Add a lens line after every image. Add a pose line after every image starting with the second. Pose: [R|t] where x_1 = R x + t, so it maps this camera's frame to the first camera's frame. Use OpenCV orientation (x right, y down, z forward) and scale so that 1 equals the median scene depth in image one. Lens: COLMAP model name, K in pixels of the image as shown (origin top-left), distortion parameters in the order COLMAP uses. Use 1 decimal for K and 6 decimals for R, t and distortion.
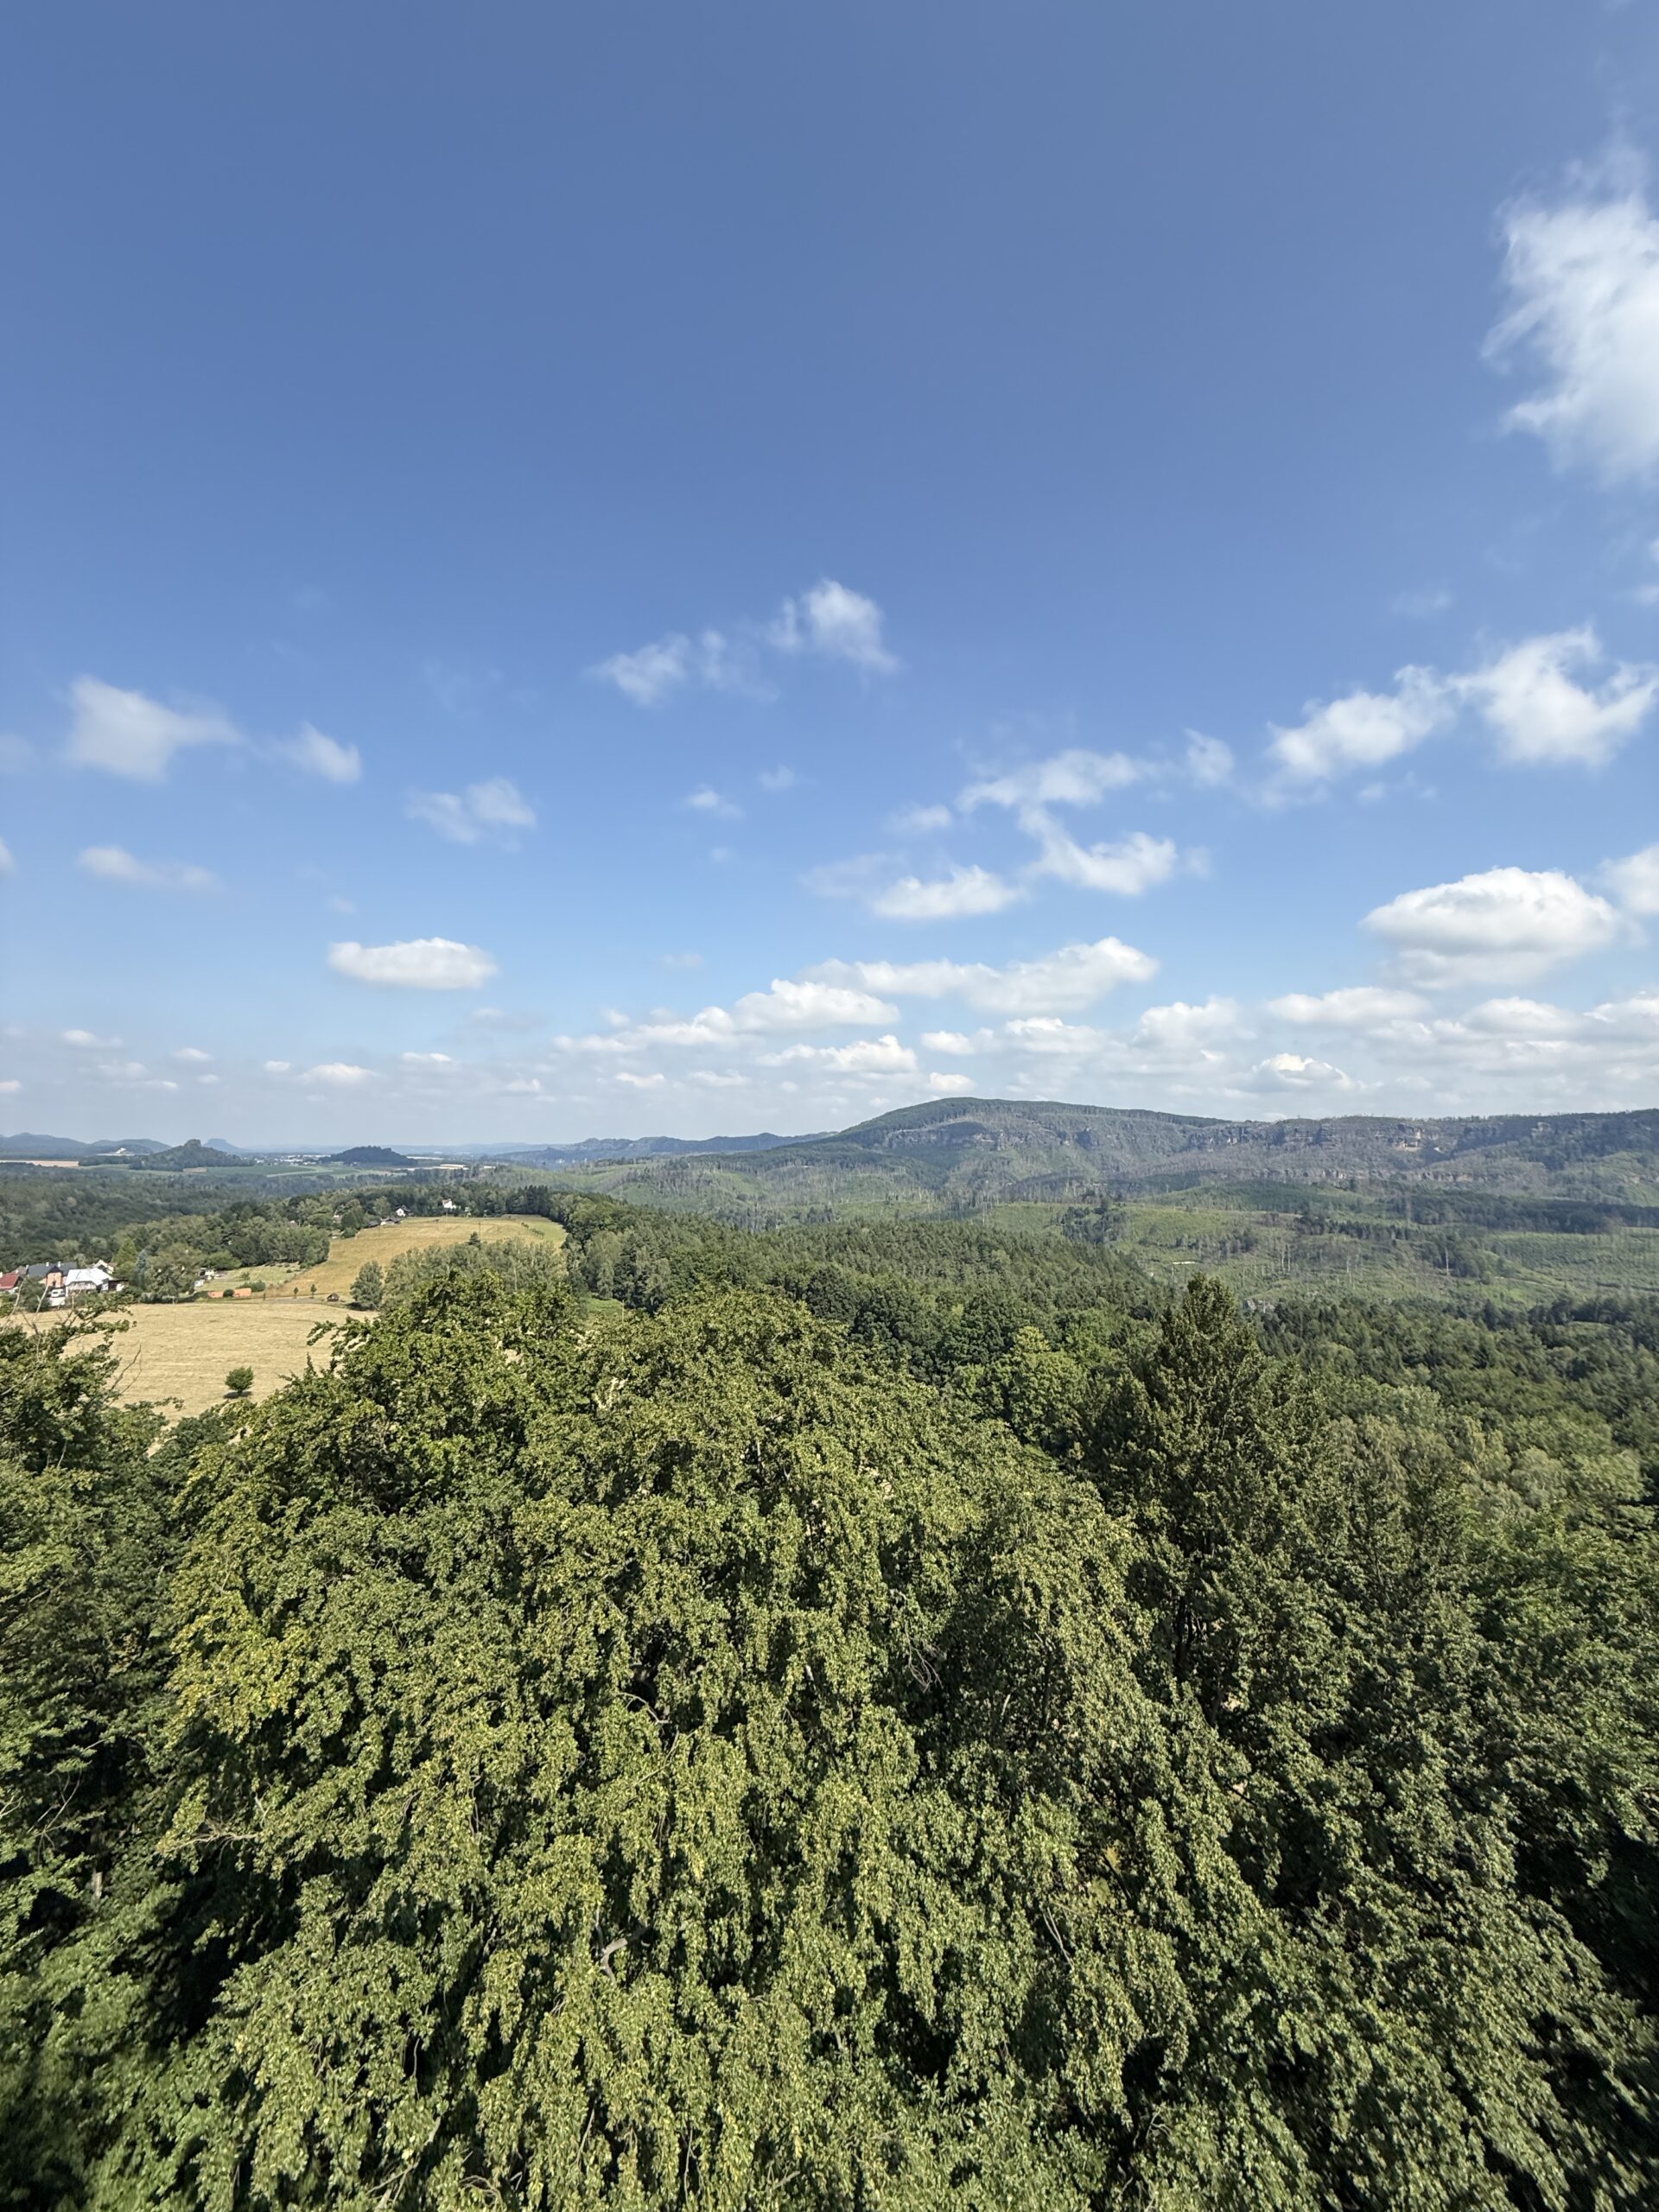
lens RADIAL K [[884.4, 0, 830.2], [0, 884.4, 1097.0], [0, 0, 1]] dist [-0.001508, 0.000108]
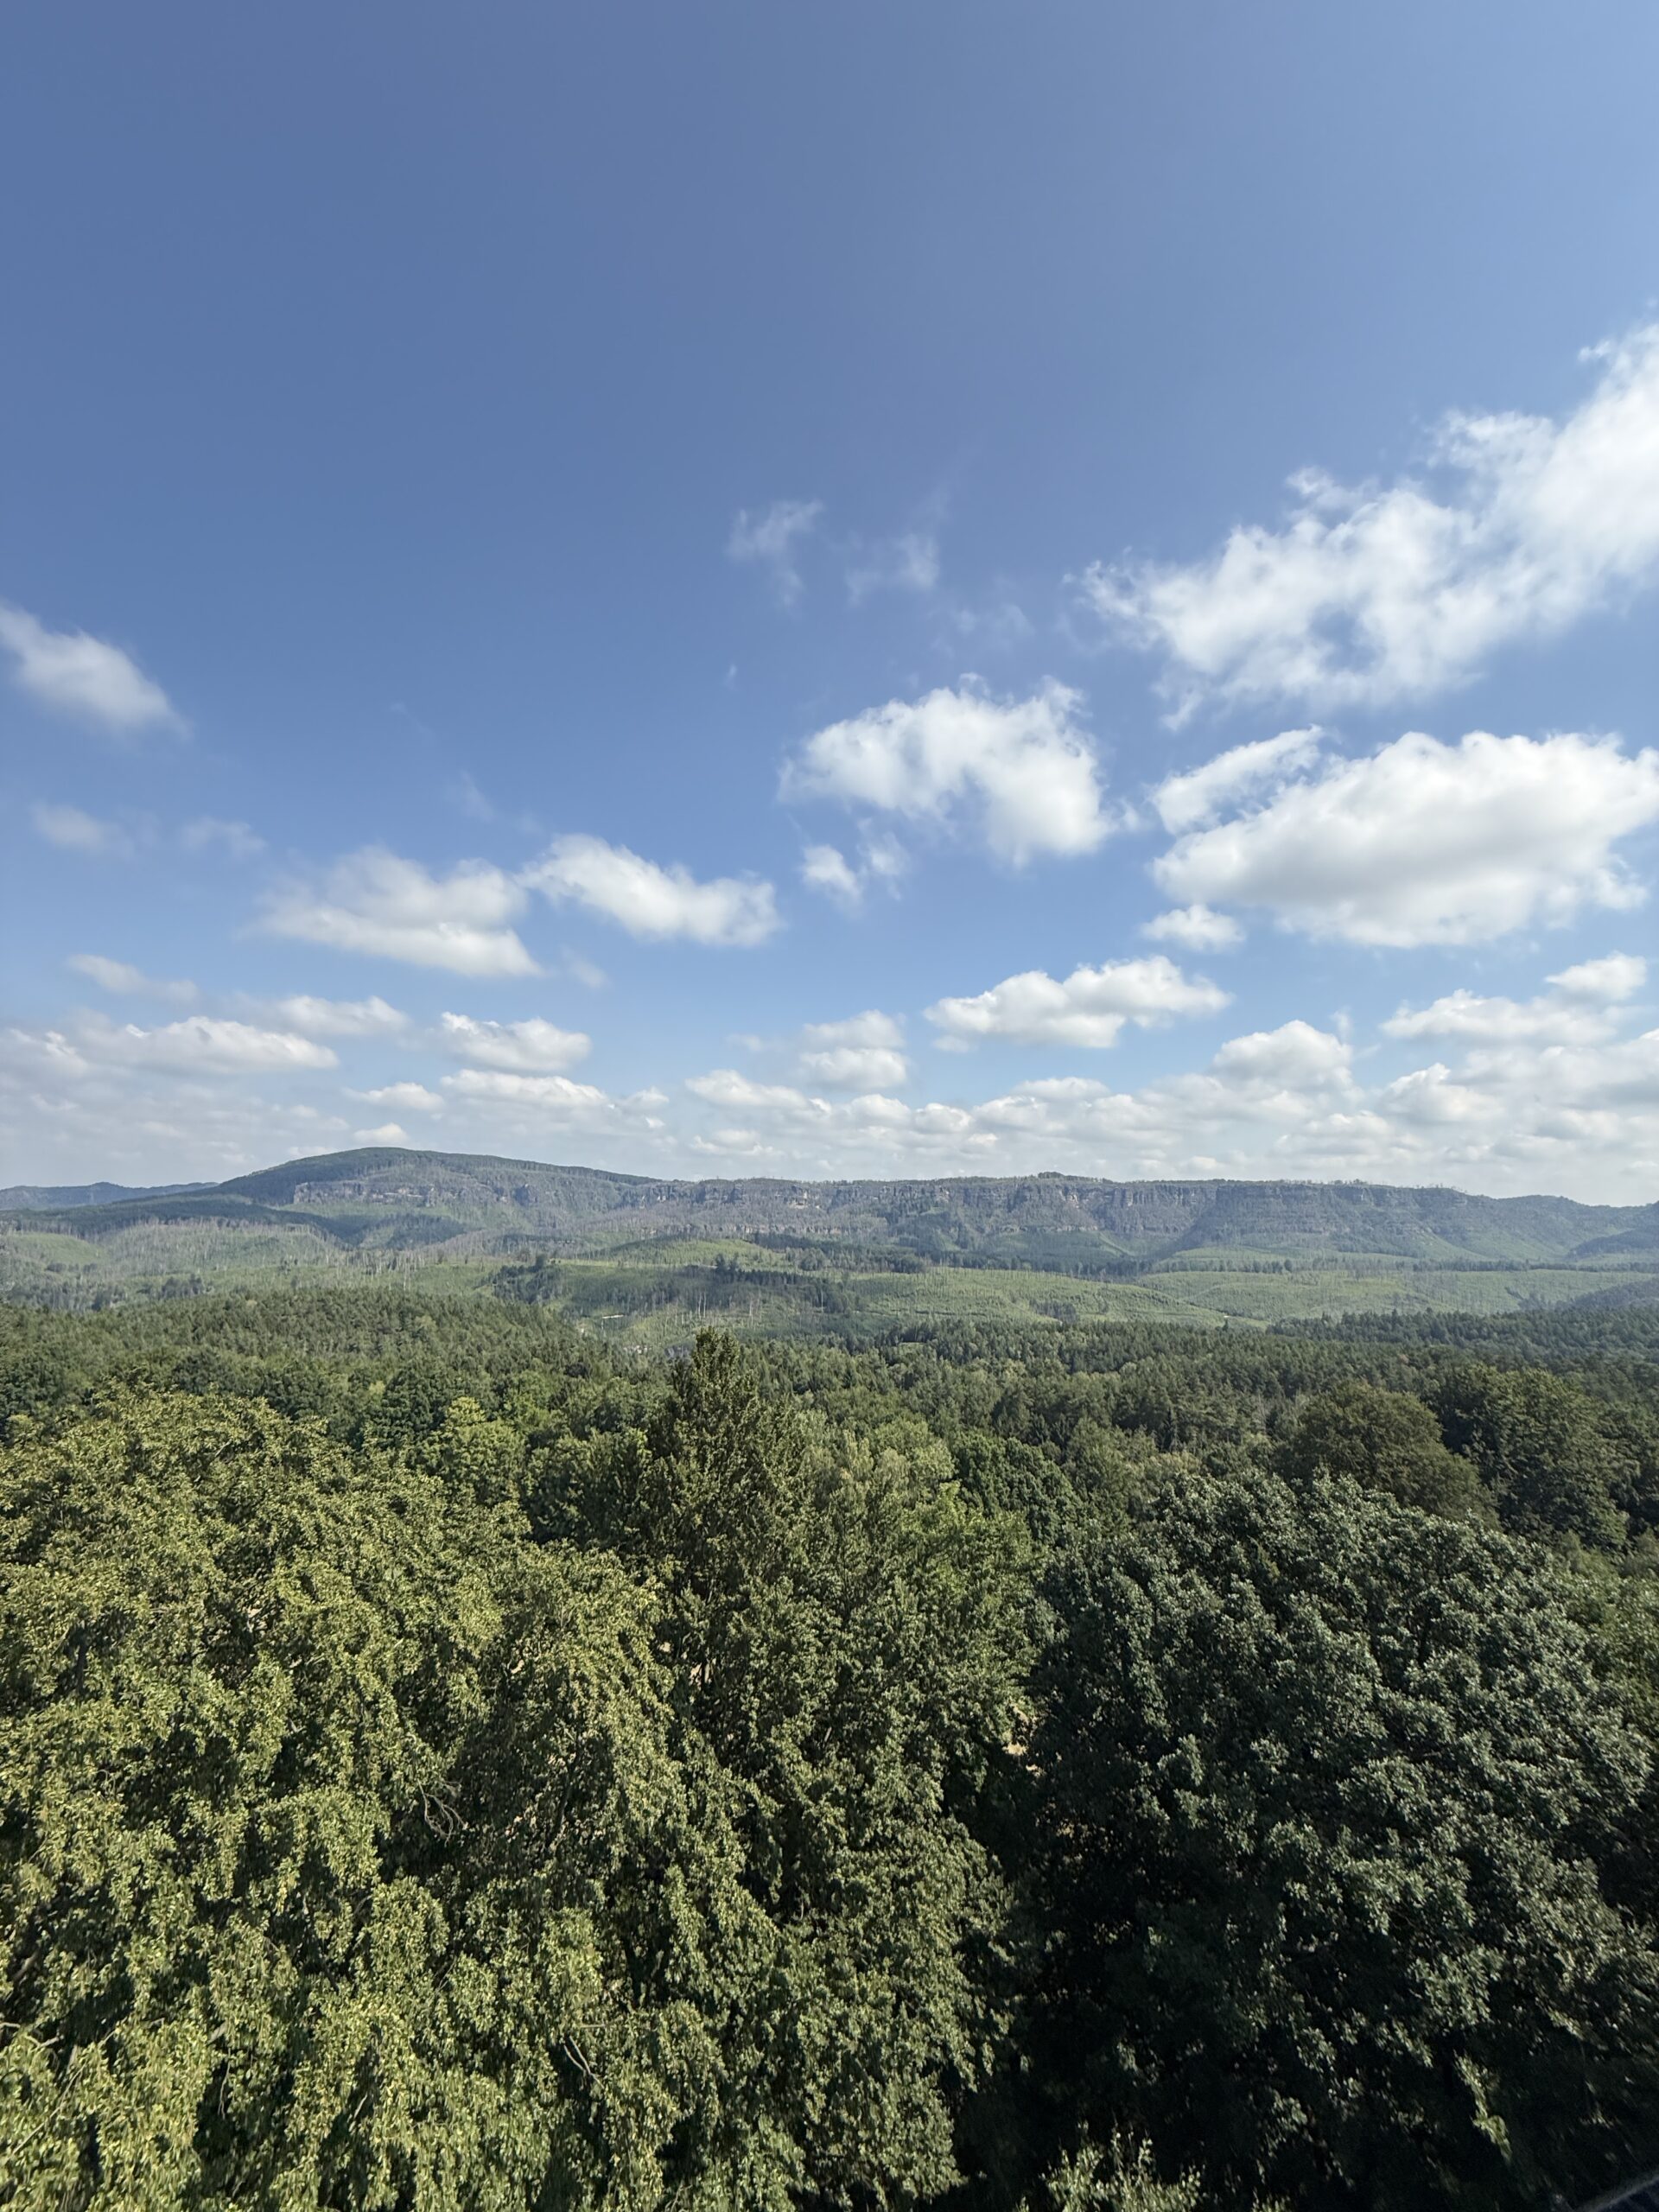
lens RADIAL K [[884.4, 0, 831.1], [0, 884.4, 1101.1], [0, 0, 1]] dist [-0.001508, 0.000108]
pose [[0.814517, 0.073326, 0.575486, -0.123437], [-0.039384, 0.996681, -0.071250, -0.000884], [-0.578801, 0.035369, 0.814702, 0.050533]]
